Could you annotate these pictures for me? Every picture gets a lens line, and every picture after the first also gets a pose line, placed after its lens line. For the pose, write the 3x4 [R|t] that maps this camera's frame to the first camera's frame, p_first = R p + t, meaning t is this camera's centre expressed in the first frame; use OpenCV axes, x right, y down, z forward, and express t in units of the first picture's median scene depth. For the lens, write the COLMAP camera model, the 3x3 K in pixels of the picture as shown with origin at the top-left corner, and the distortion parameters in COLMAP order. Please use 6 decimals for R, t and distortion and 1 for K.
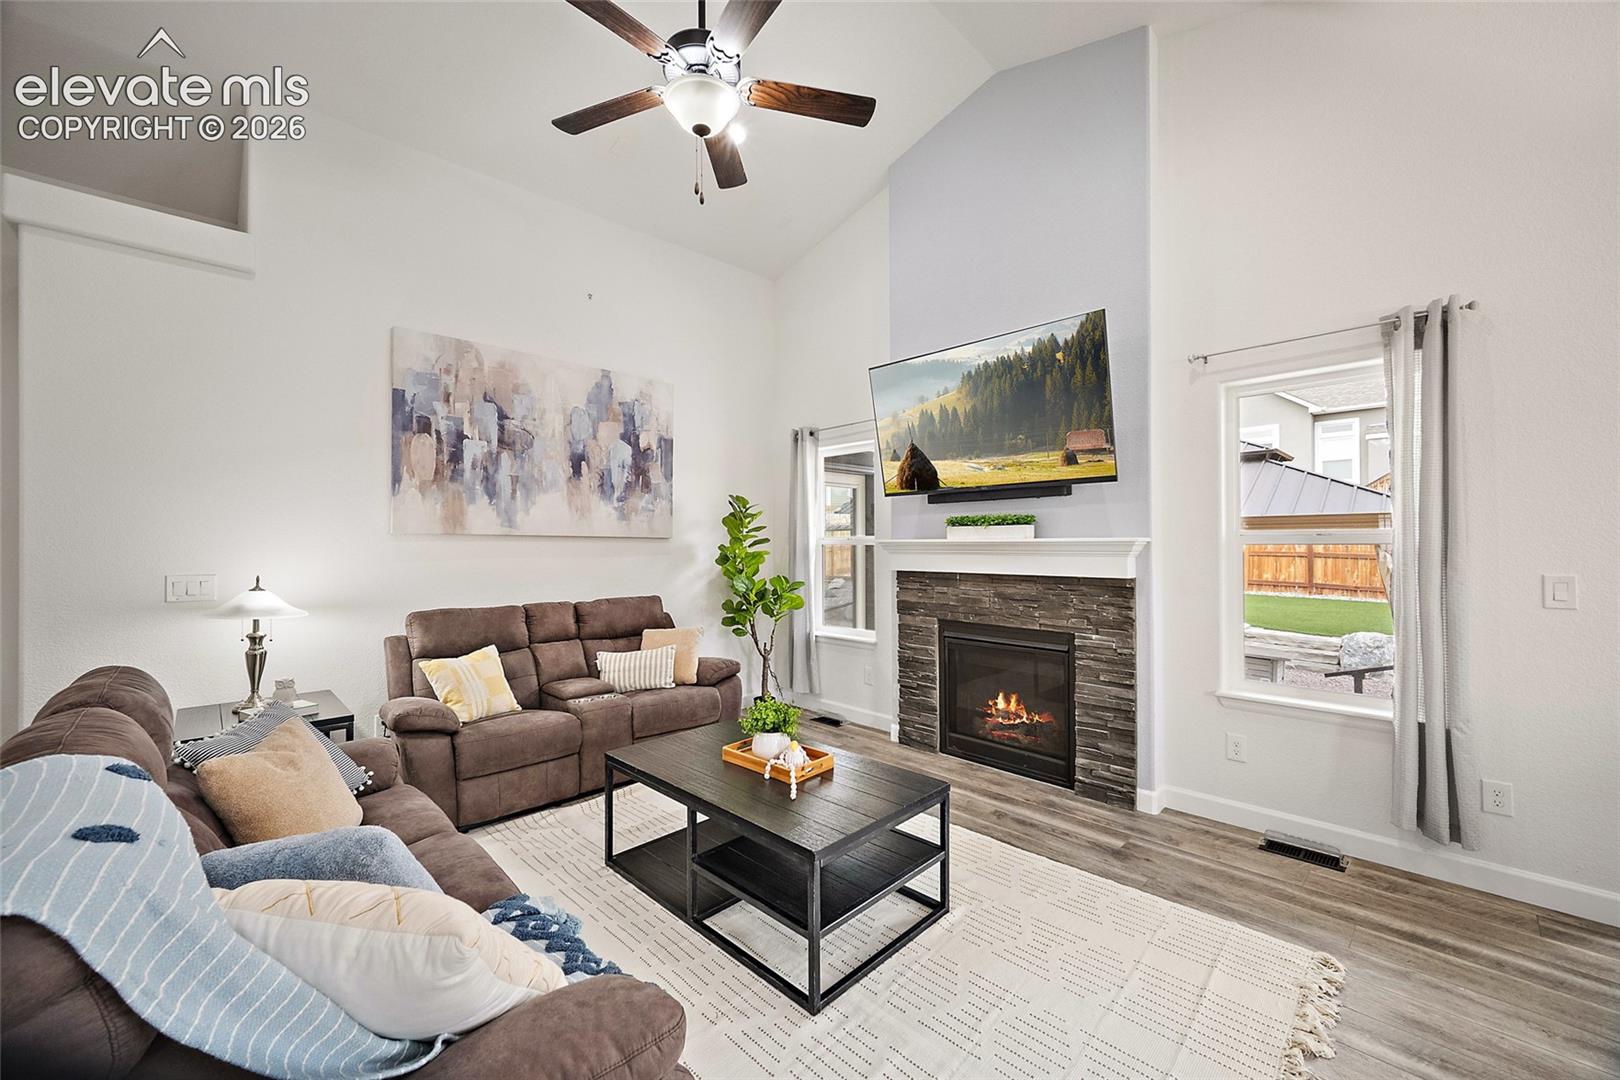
lens RADIAL K [[635.7, 0, 803.7], [0, 635.7, 540.0], [0, 0, 1]] dist [0.000297, 0.000079]
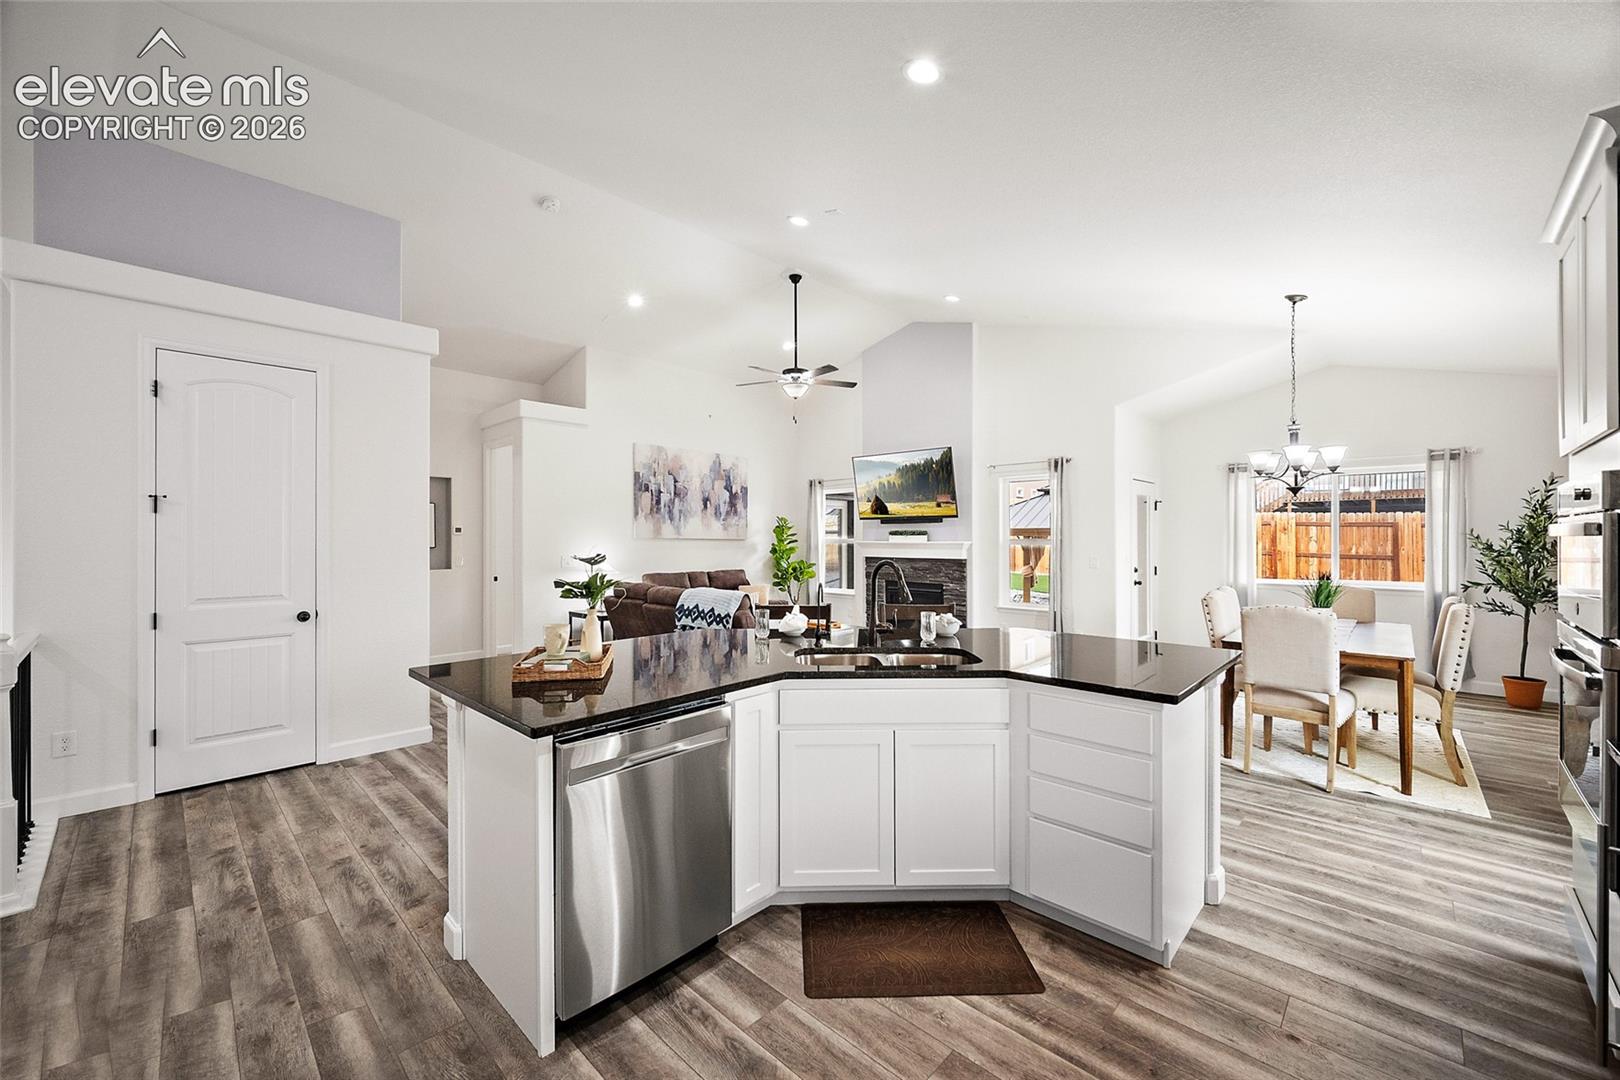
lens RADIAL K [[624.4, 0, 776.1], [0, 624.4, 543.1], [0, 0, 1]] dist [-0.000318, -0.000103]
pose [[0.999983, 0.005102, -0.002845, -0.132925], [-0.005061, 0.999889, 0.013996, -0.021815], [0.002916, -0.013982, 0.999898, -0.986081]]
